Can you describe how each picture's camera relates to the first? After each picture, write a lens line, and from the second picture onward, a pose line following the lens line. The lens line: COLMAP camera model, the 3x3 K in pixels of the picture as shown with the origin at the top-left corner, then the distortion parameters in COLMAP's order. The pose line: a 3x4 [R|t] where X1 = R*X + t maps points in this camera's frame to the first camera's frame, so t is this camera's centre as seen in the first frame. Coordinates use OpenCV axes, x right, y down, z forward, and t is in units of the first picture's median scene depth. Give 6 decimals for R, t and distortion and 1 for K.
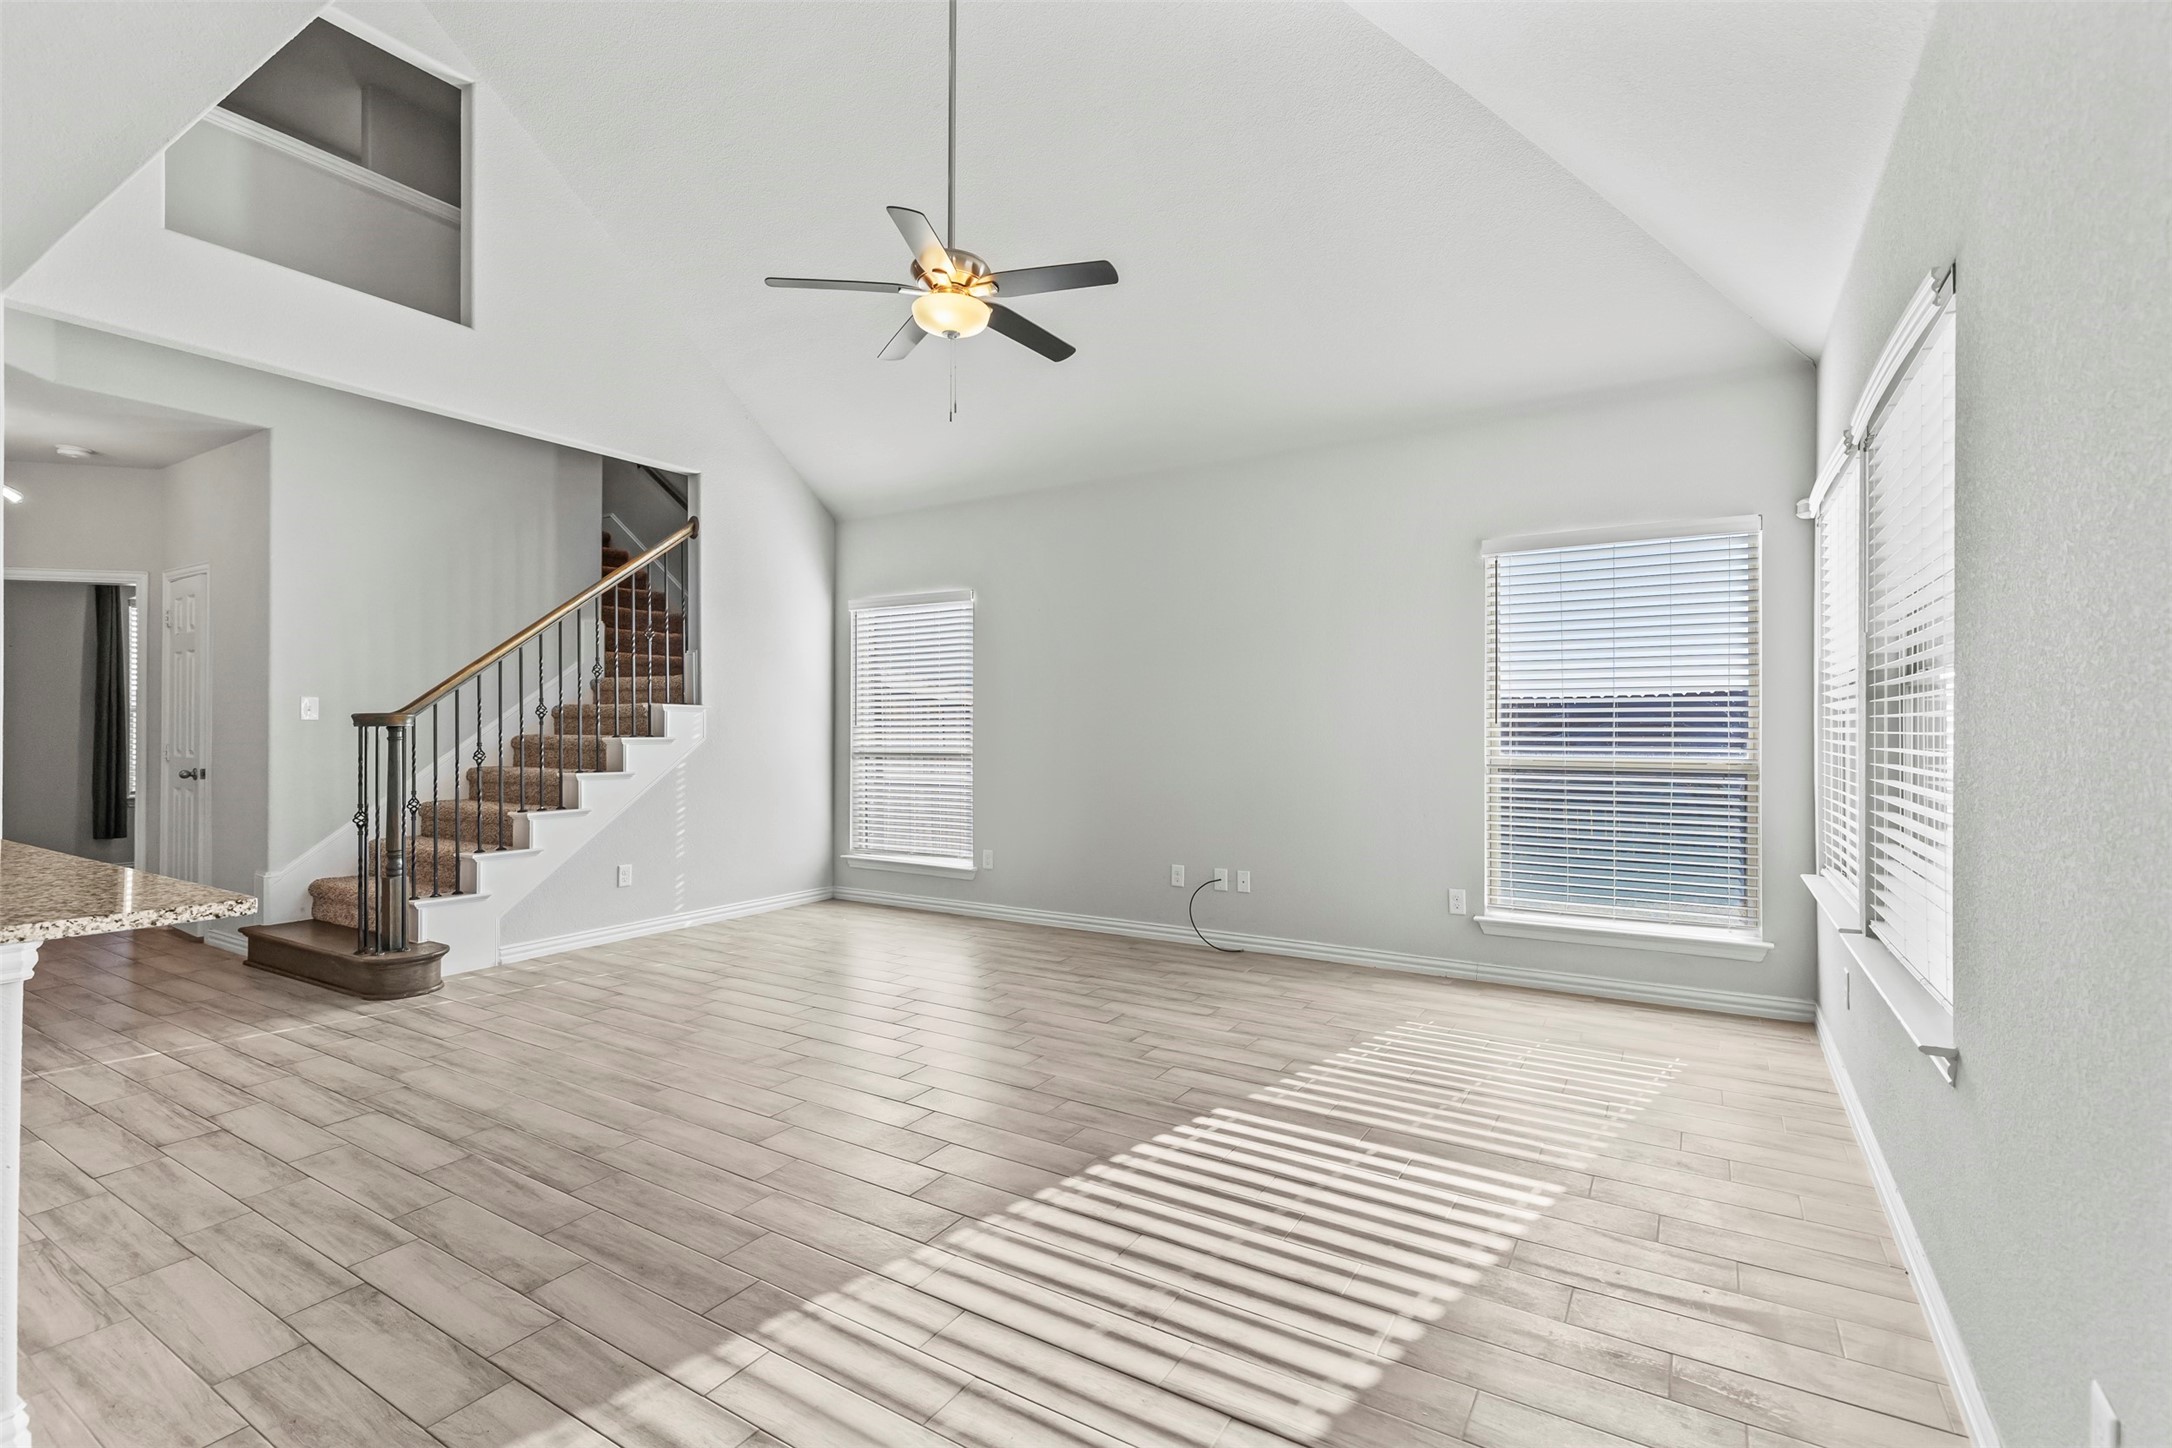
lens RADIAL K [[977.4, 0, 1090.8], [0, 977.4, 724.2], [0, 0, 1]] dist [0.000428, 0.000312]
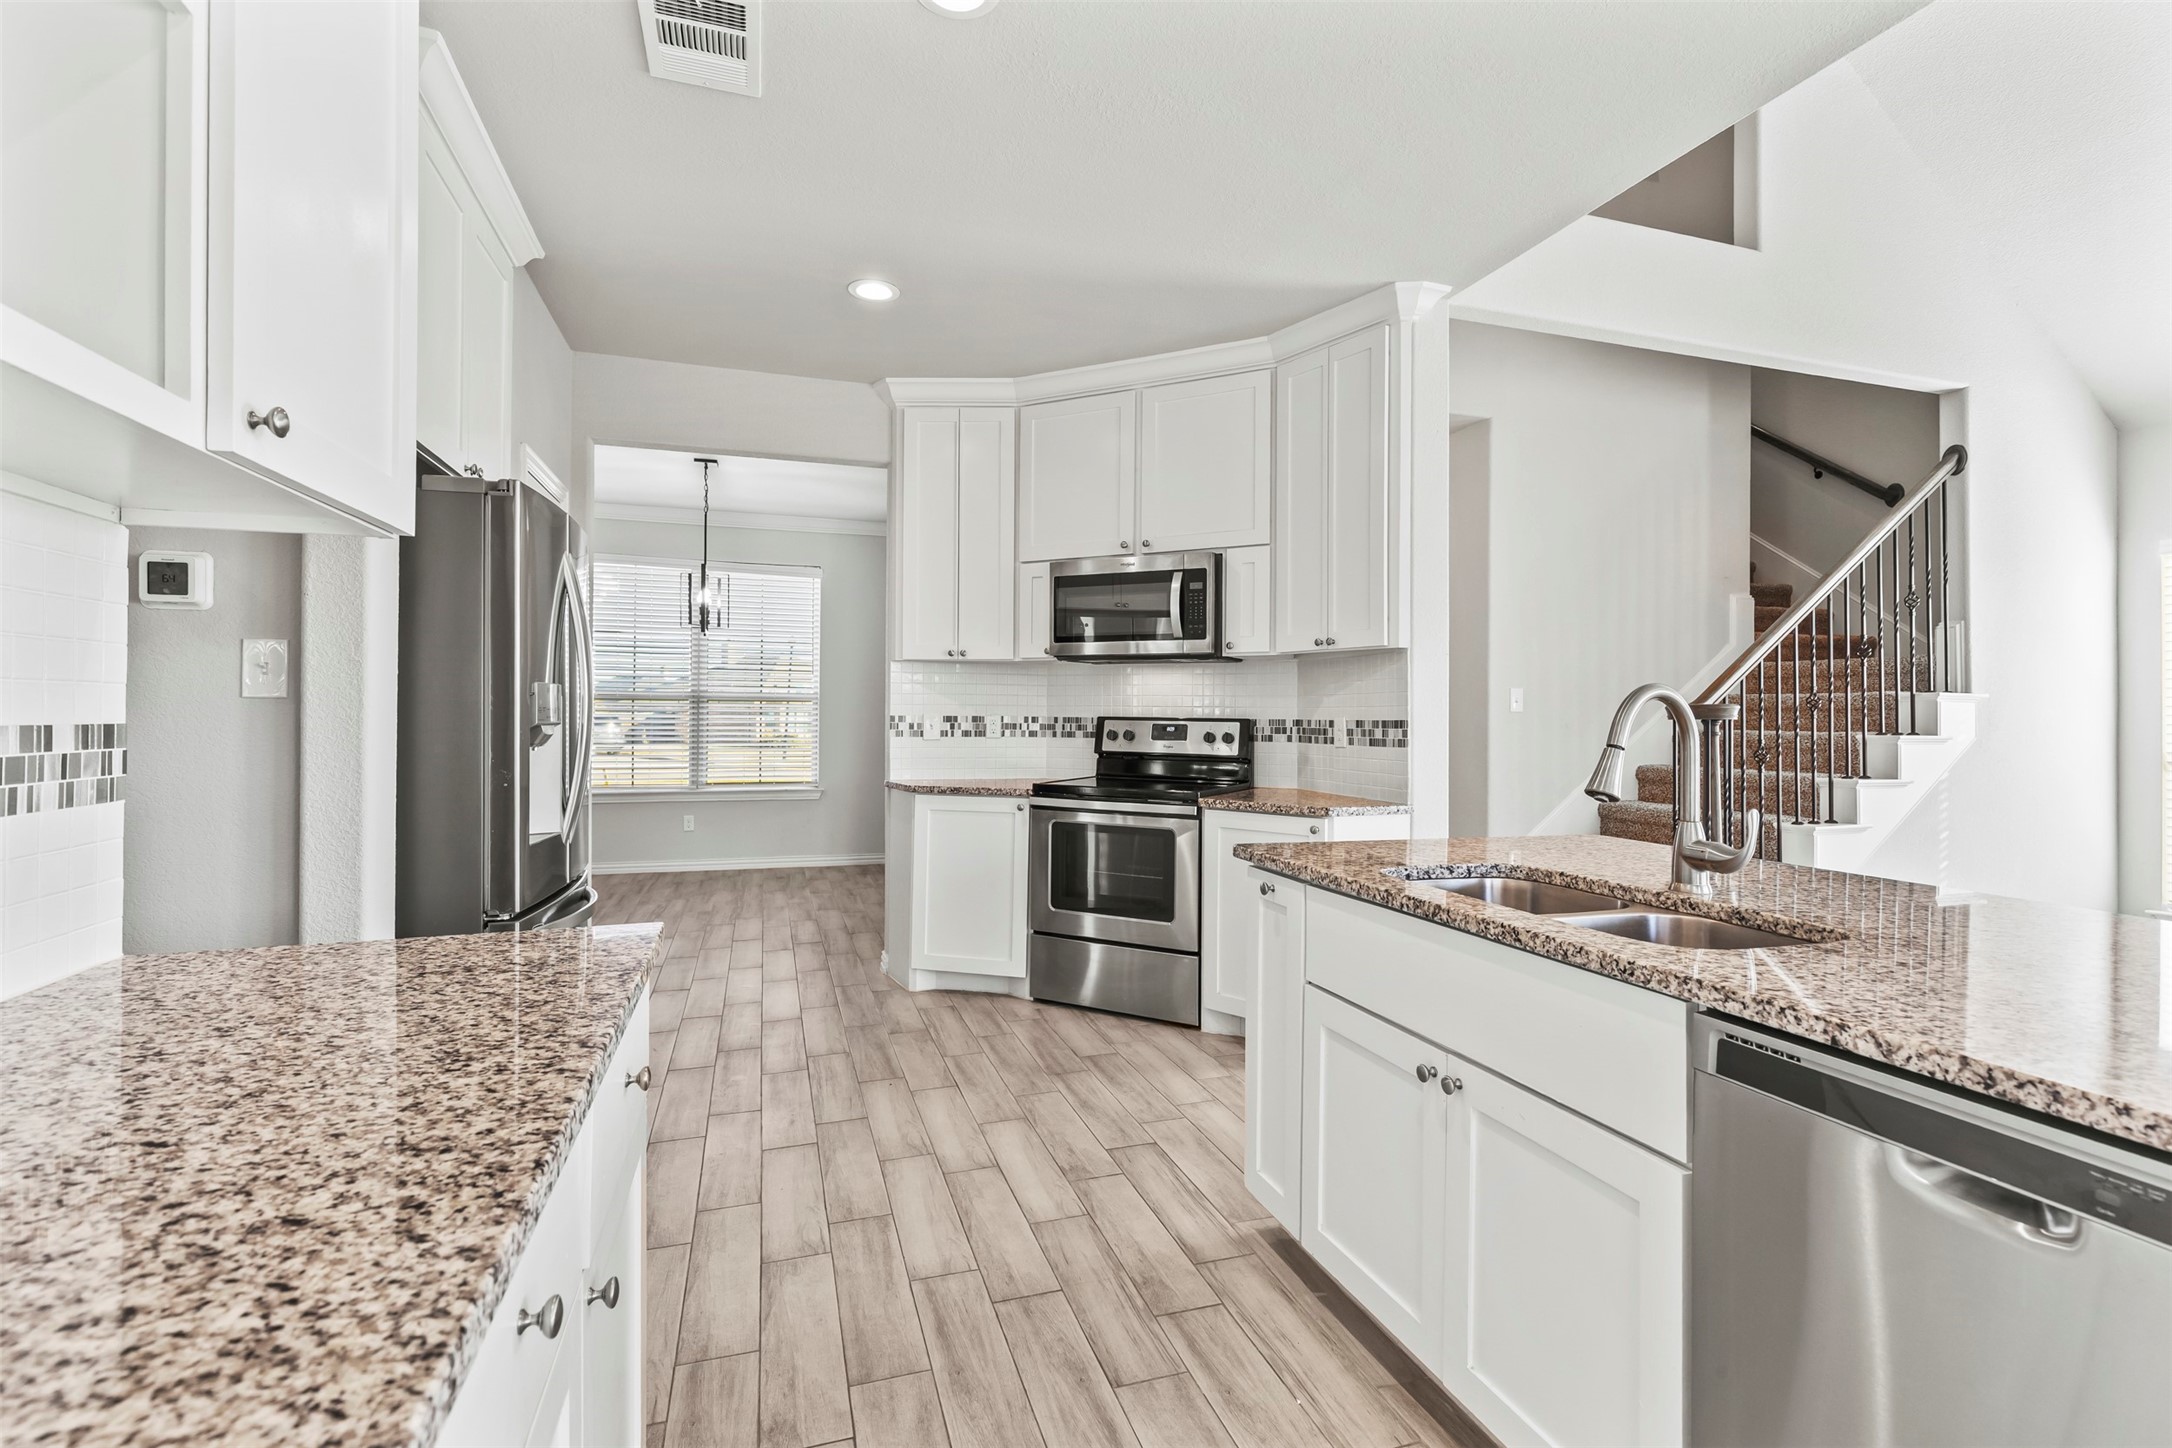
lens RADIAL K [[977.4, 0, 1093.7], [0, 977.4, 702.5], [0, 0, 1]] dist [0.000428, 0.000312]
pose [[0.770301, -0.003189, -0.637673, -0.889691], [-0.006204, 0.999903, -0.012495, 0.002939], [0.637651, 0.013581, 0.770206, -0.012227]]
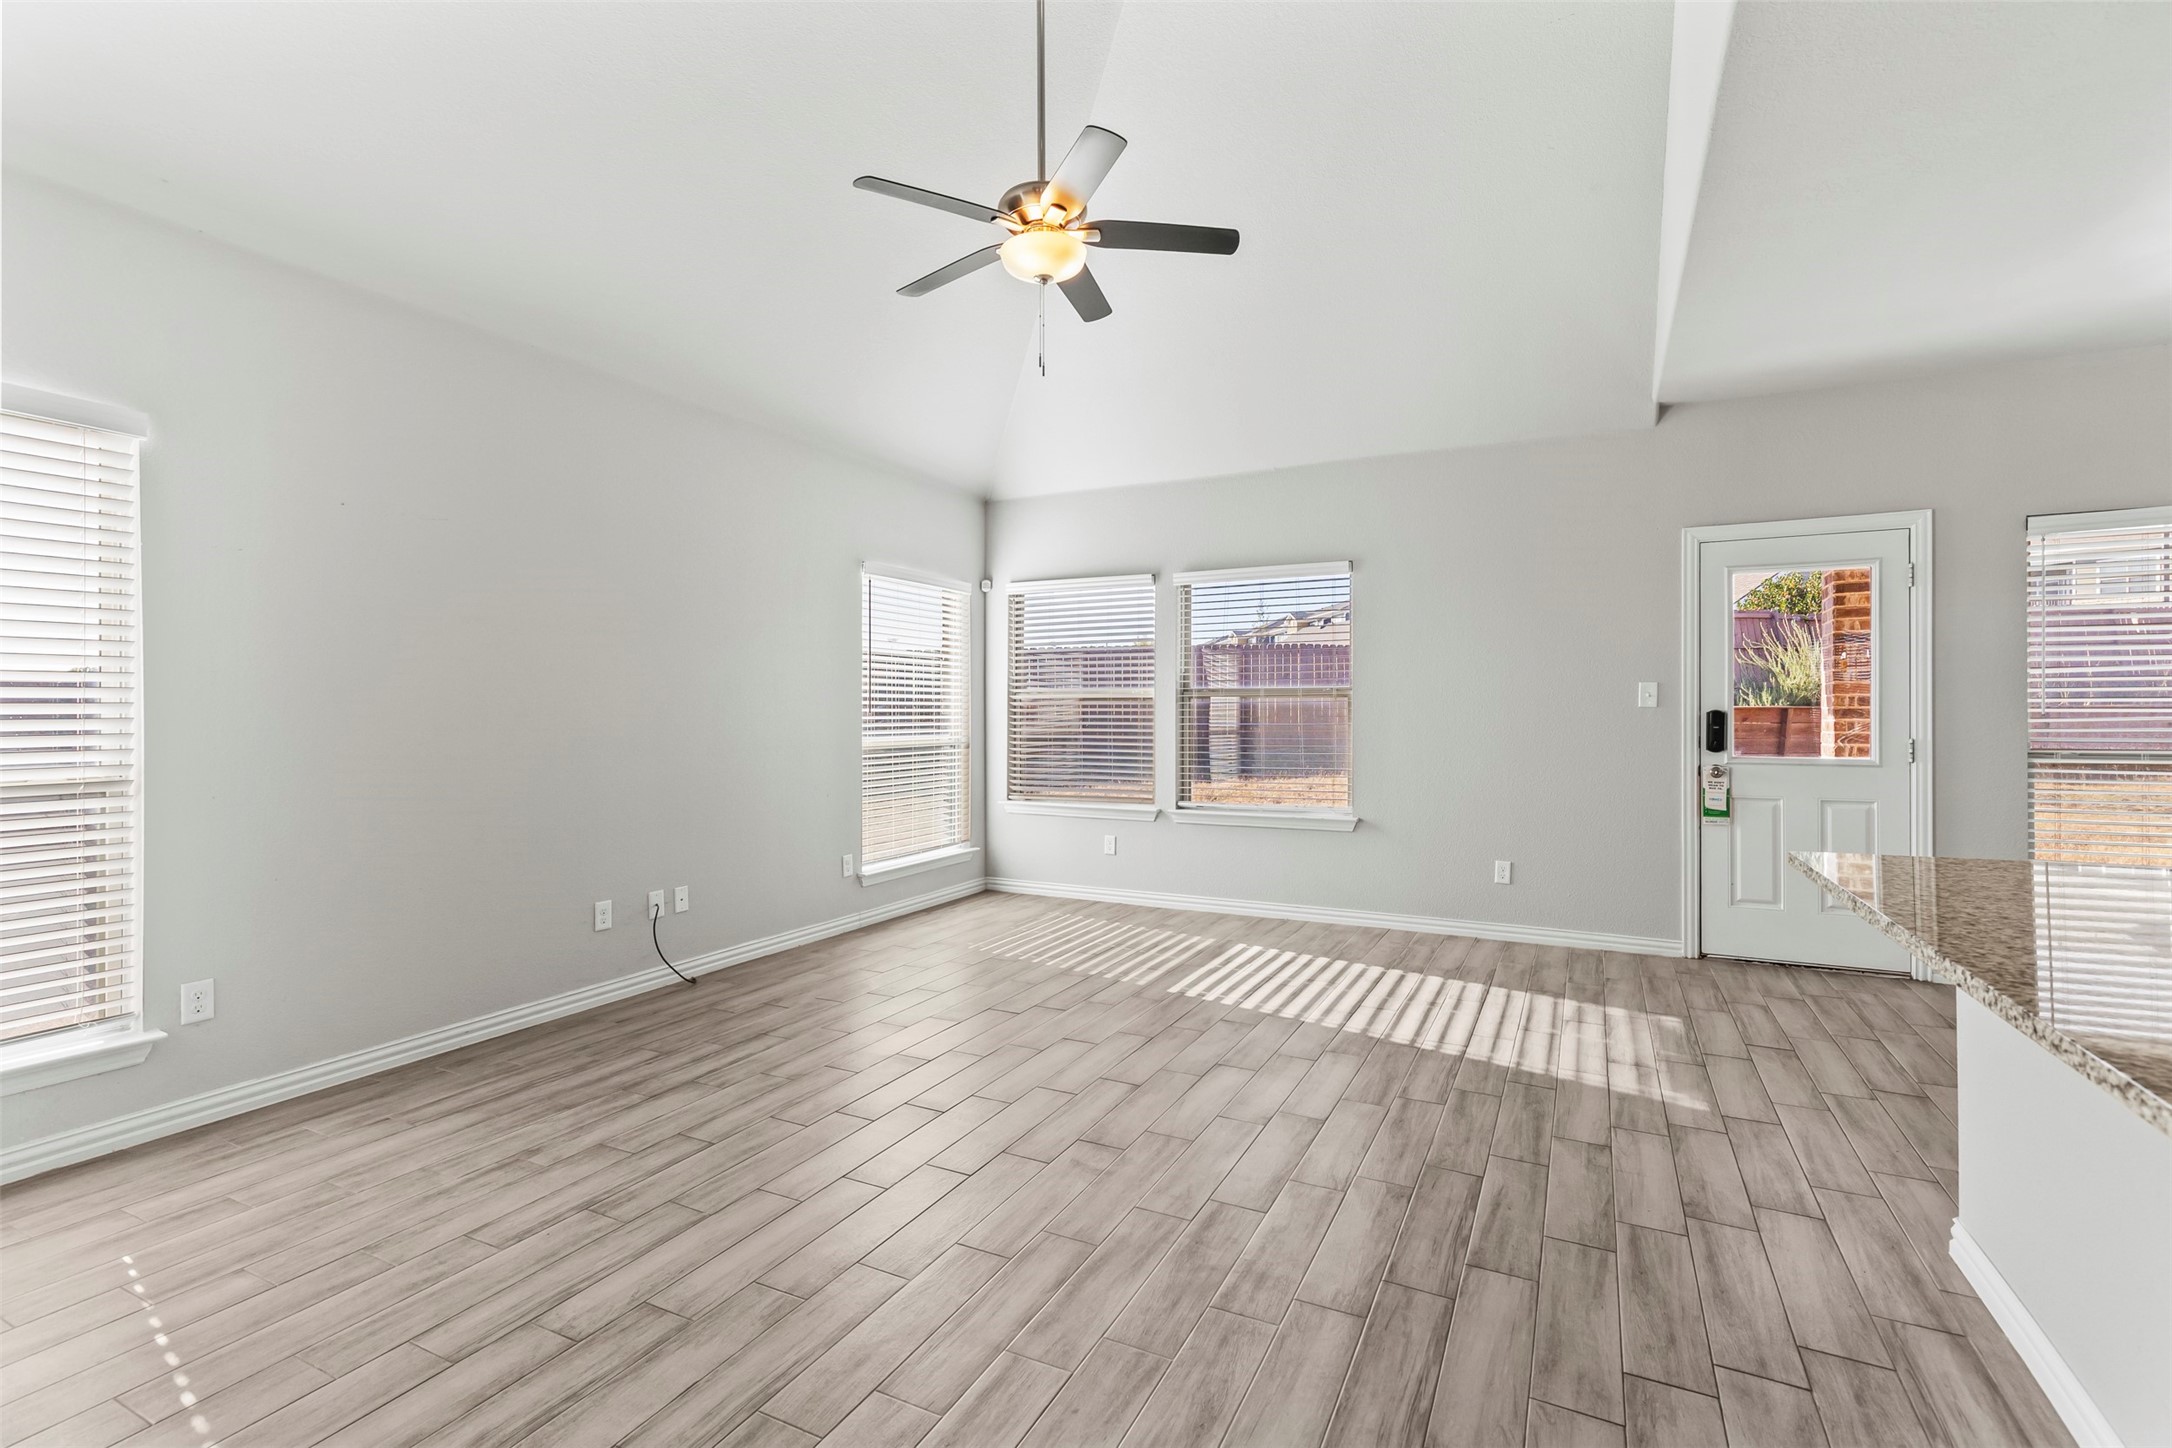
lens RADIAL K [[977.4, 0, 1101.0], [0, 977.4, 715.9], [0, 0, 1]] dist [0.000428, 0.000312]
pose [[-0.088373, -0.004890, 0.996075, -1.273126], [0.002825, 0.999983, 0.005160, -0.003141], [-0.996083, 0.003270, -0.088357, 1.252346]]
